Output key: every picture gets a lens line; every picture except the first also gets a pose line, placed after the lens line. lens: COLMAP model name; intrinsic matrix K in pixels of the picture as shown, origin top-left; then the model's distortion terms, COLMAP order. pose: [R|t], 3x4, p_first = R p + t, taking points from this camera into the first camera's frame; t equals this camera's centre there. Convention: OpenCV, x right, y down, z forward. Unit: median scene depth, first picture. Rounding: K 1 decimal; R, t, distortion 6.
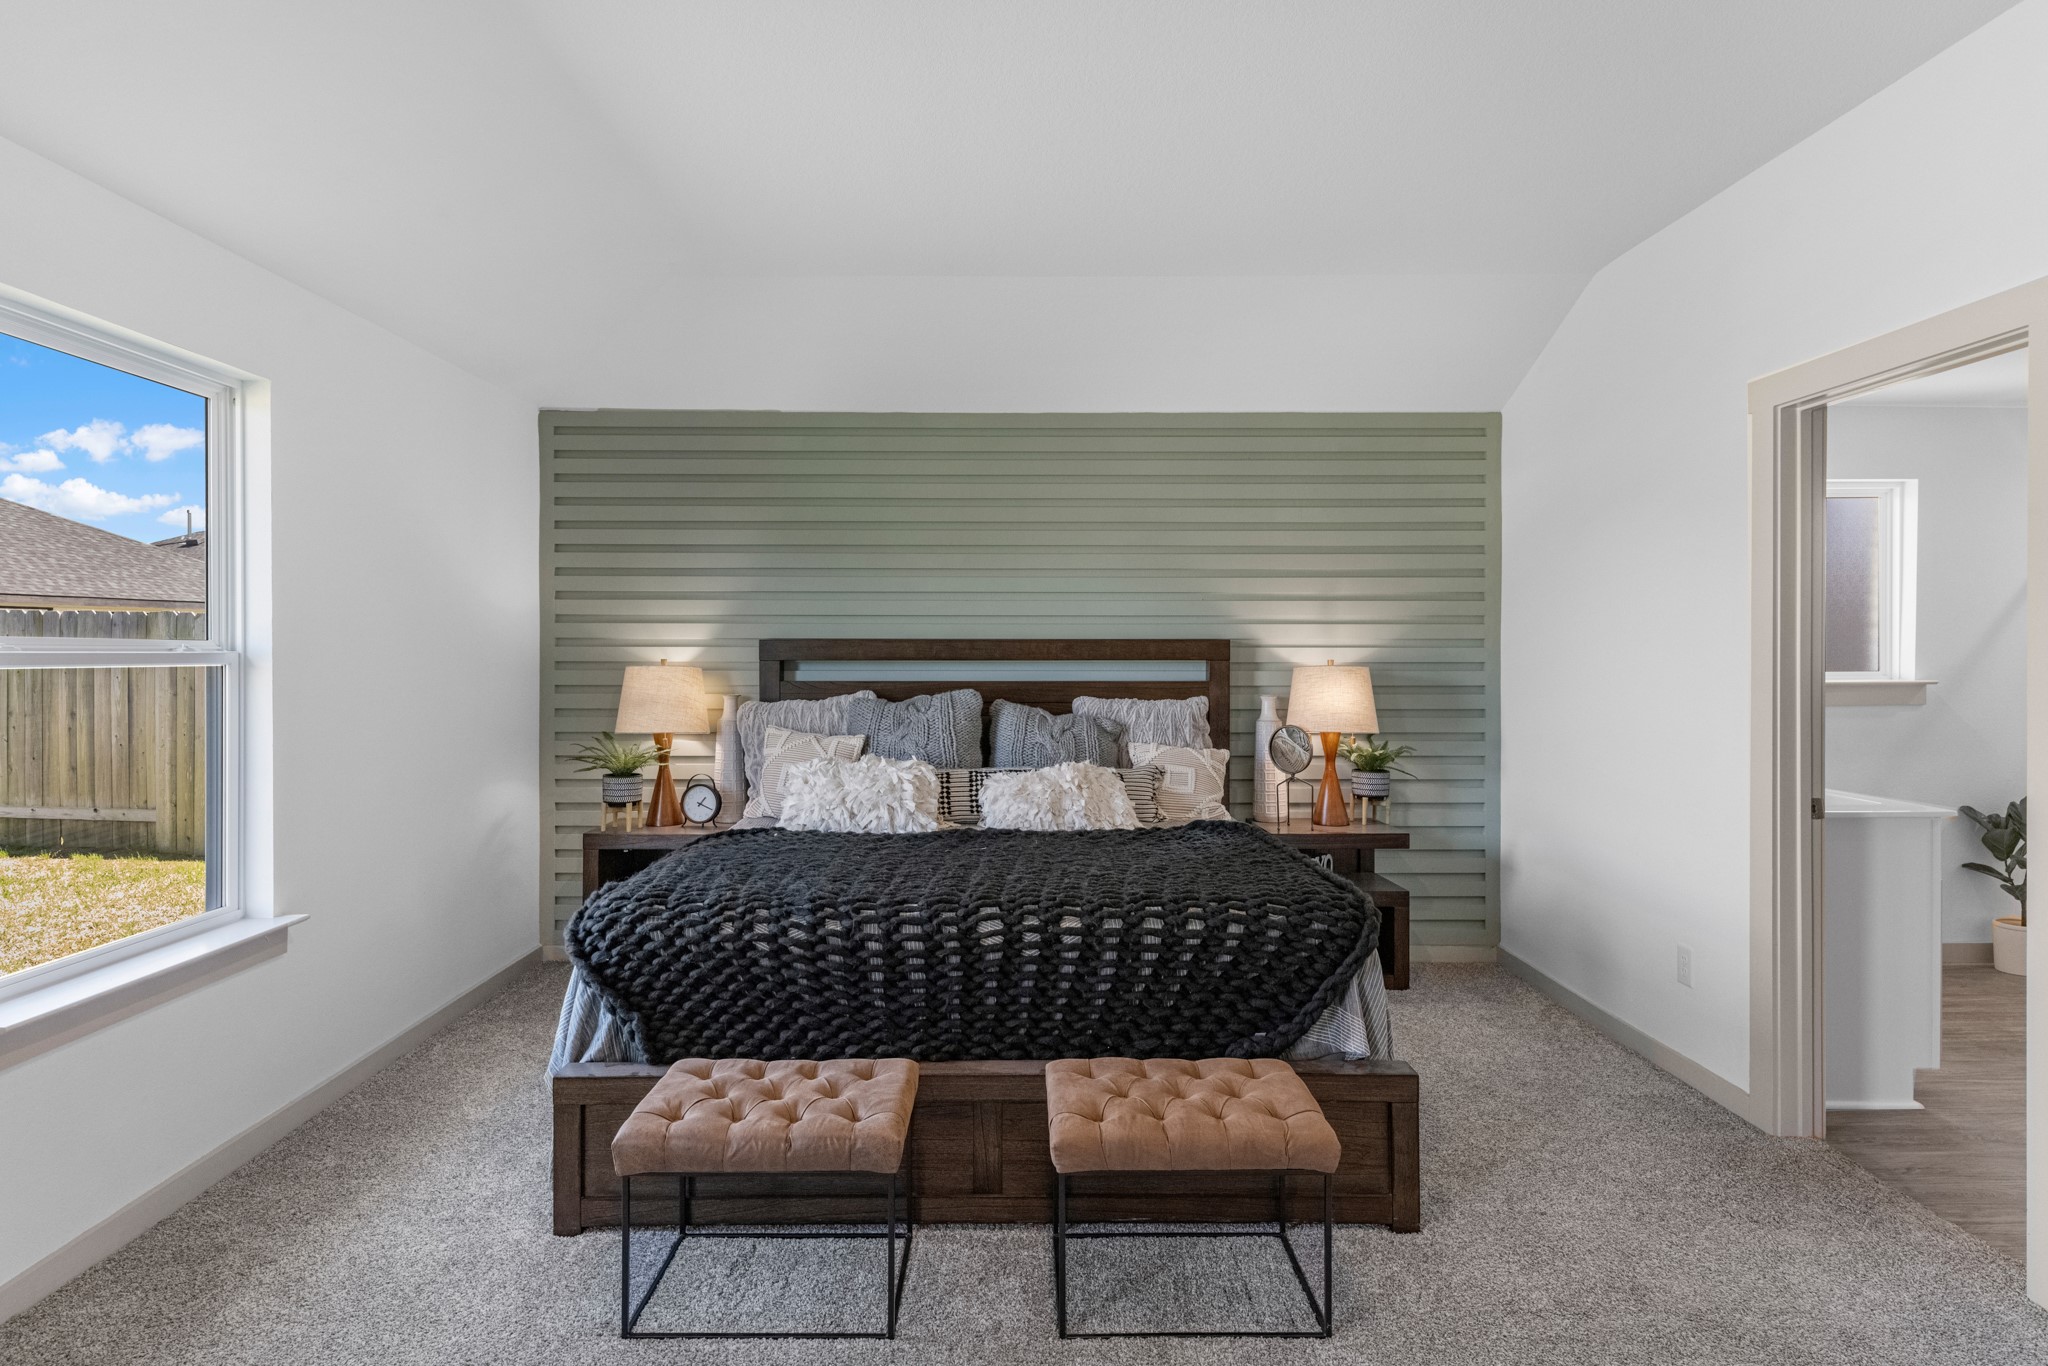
lens RADIAL K [[1116.0, 0, 1021.8], [0, 1116.0, 654.8], [0, 0, 1]] dist [0.006243, 0.000300]
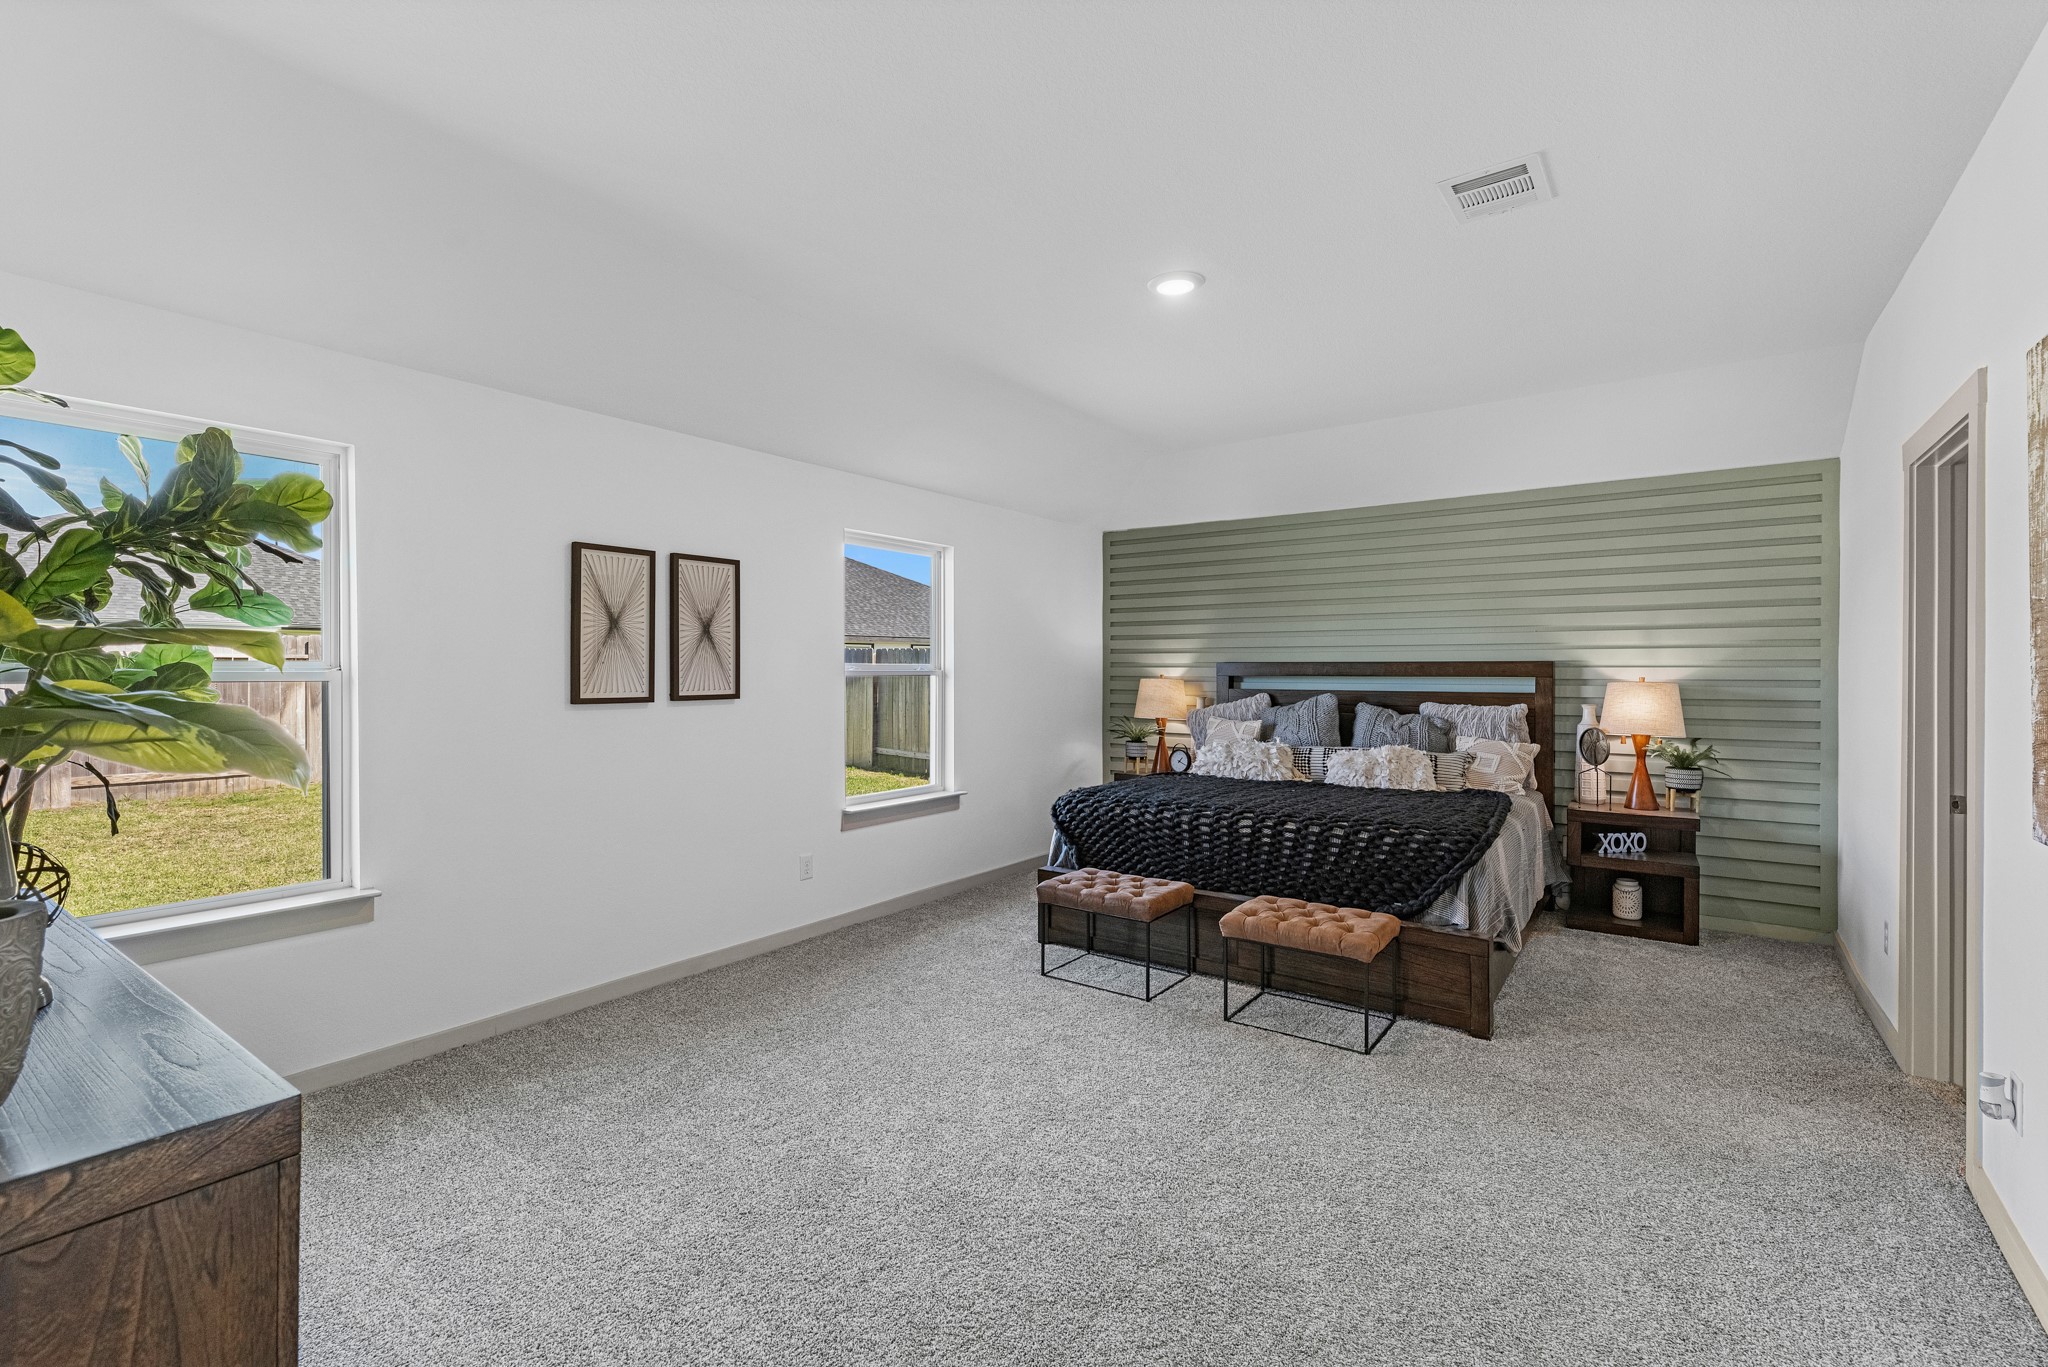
lens RADIAL K [[909.4, 0, 1025.3], [0, 909.4, 675.4], [0, 0, 1]] dist [-0.000021, 0.000253]
pose [[0.805286, 0.003961, -0.592873, 0.338548], [-0.002996, 0.999992, 0.002610, 0.001889], [0.592879, -0.000325, 0.805292, -0.237585]]
